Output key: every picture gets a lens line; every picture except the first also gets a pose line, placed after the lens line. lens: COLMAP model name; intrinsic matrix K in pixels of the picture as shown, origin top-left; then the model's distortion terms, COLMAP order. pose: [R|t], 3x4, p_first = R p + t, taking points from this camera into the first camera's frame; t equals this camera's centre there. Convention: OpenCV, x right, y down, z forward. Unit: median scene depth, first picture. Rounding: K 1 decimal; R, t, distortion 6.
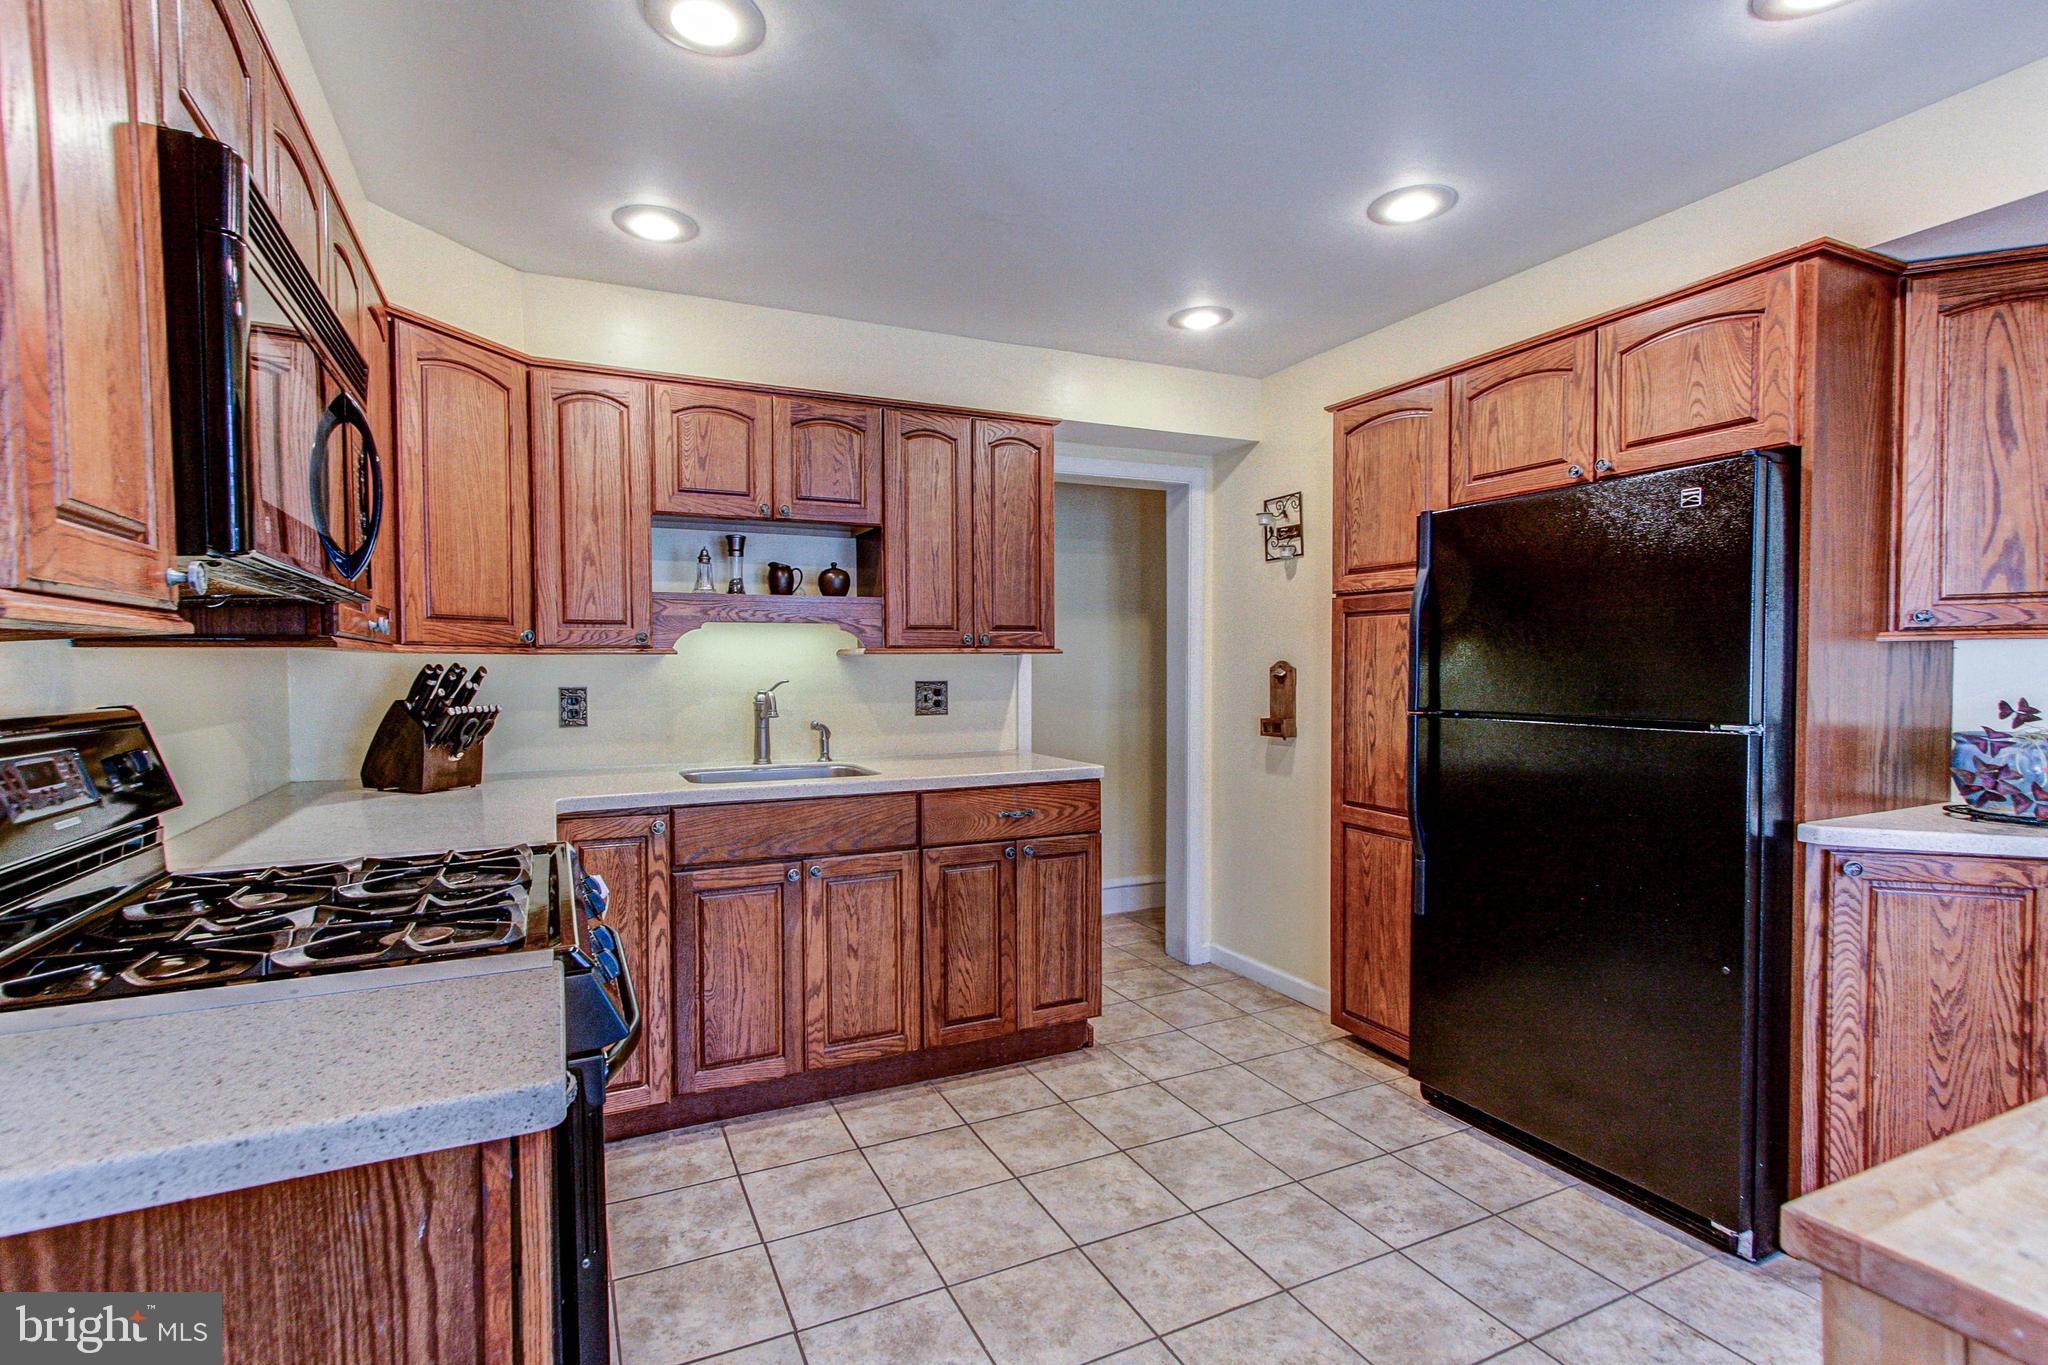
lens RADIAL K [[946.5, 0, 1008.7], [0, 946.5, 689.7], [0, 0, 1]] dist [-0.001010, 0.000198]
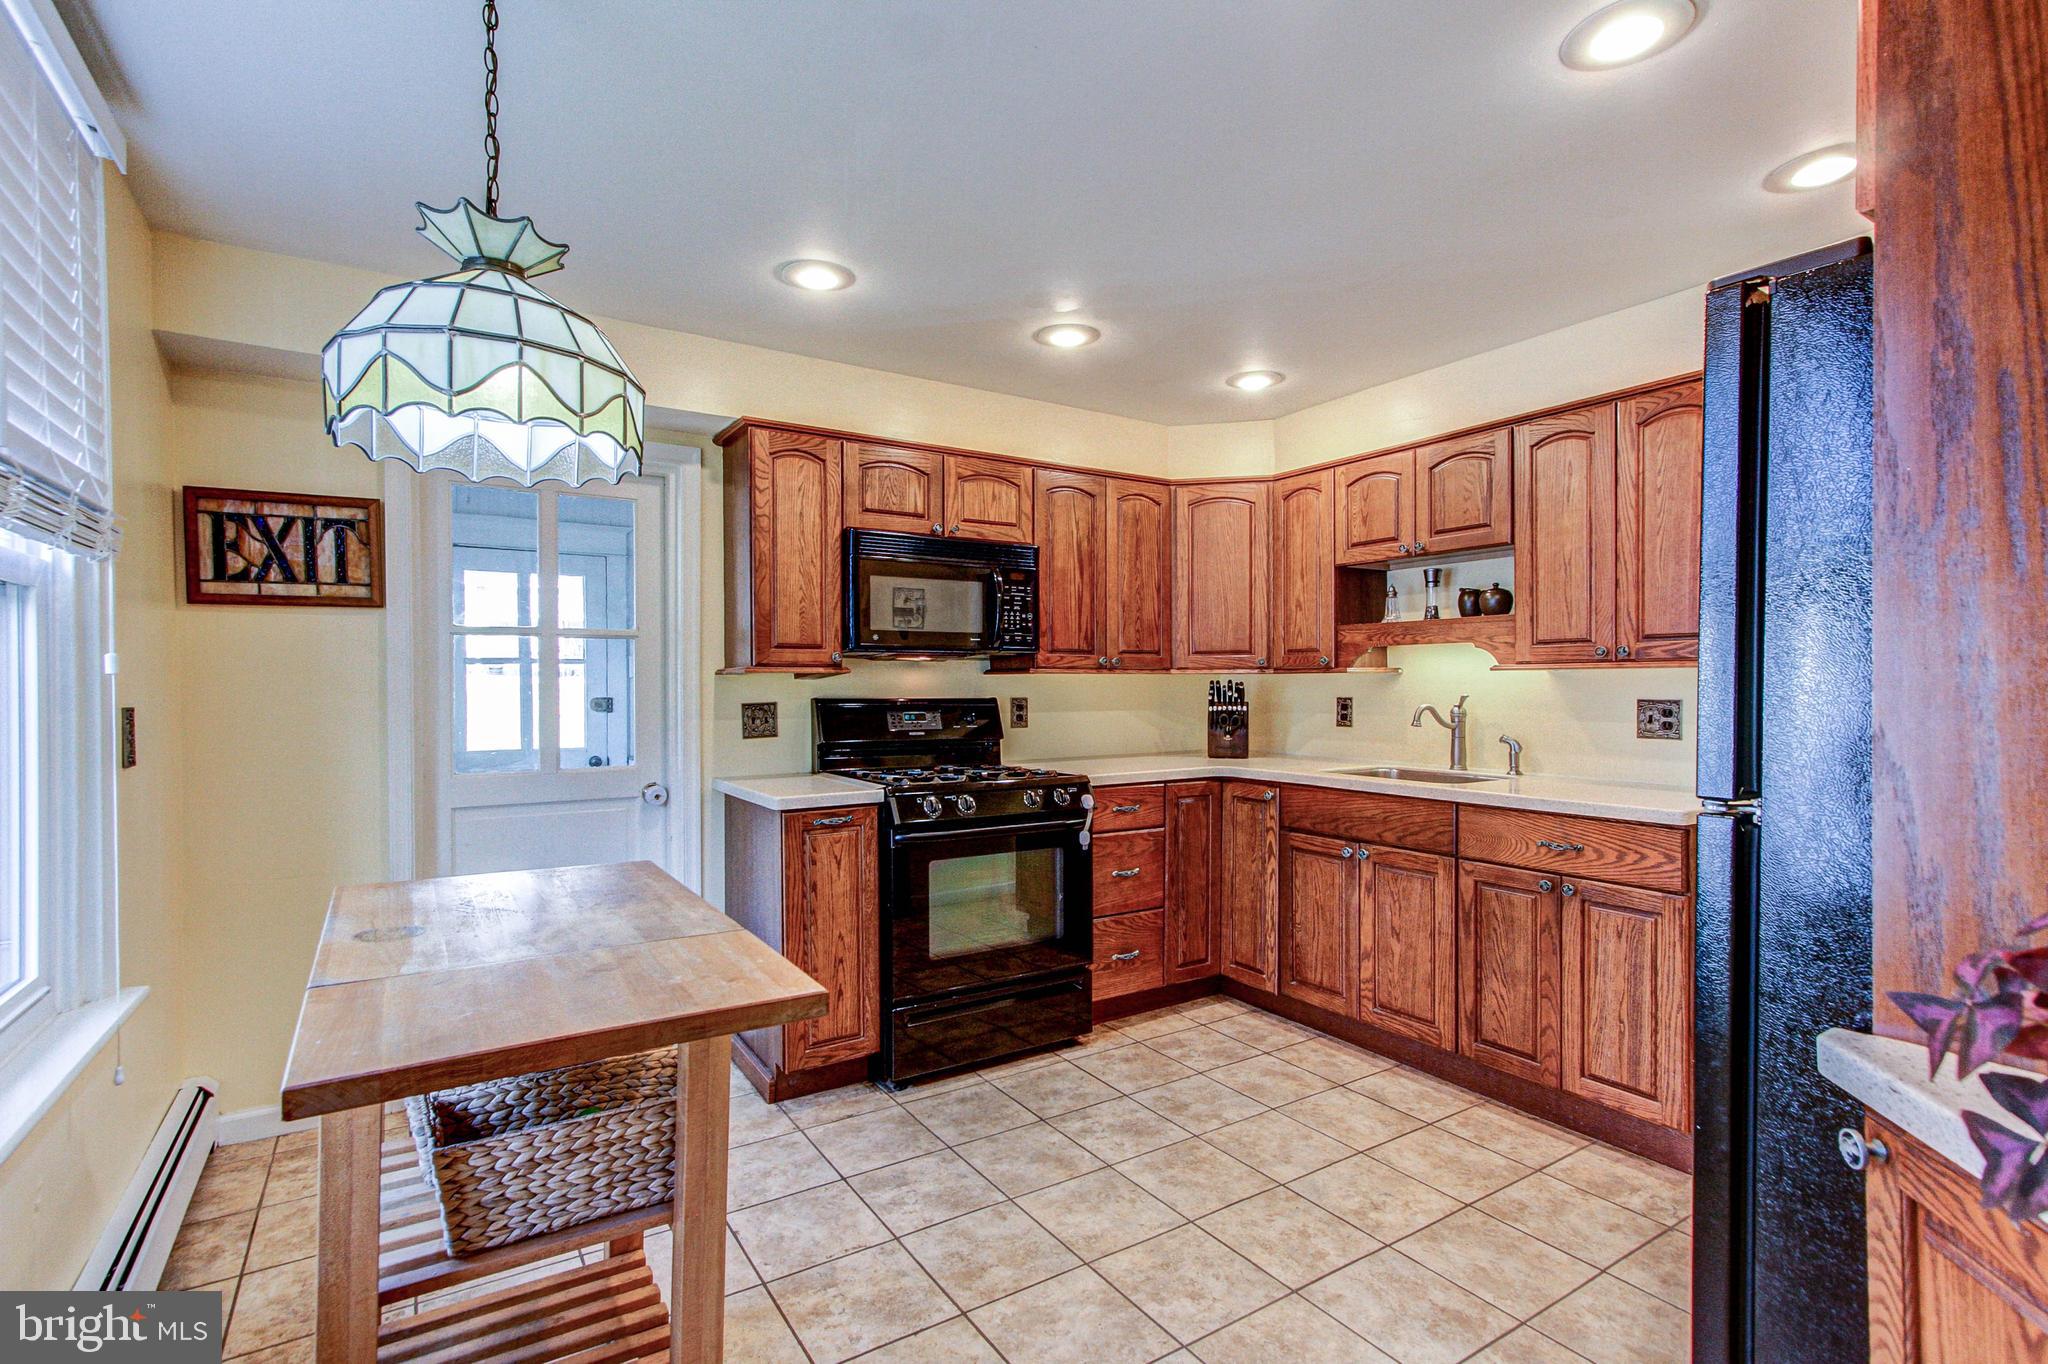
lens RADIAL K [[946.5, 0, 1008.7], [0, 946.5, 689.2], [0, 0, 1]] dist [-0.001010, 0.000198]
pose [[0.127965, 0.009351, -0.991735, 0.860743], [-0.024453, 0.999681, 0.006271, -0.011677], [0.991477, 0.023449, 0.128153, 0.371520]]
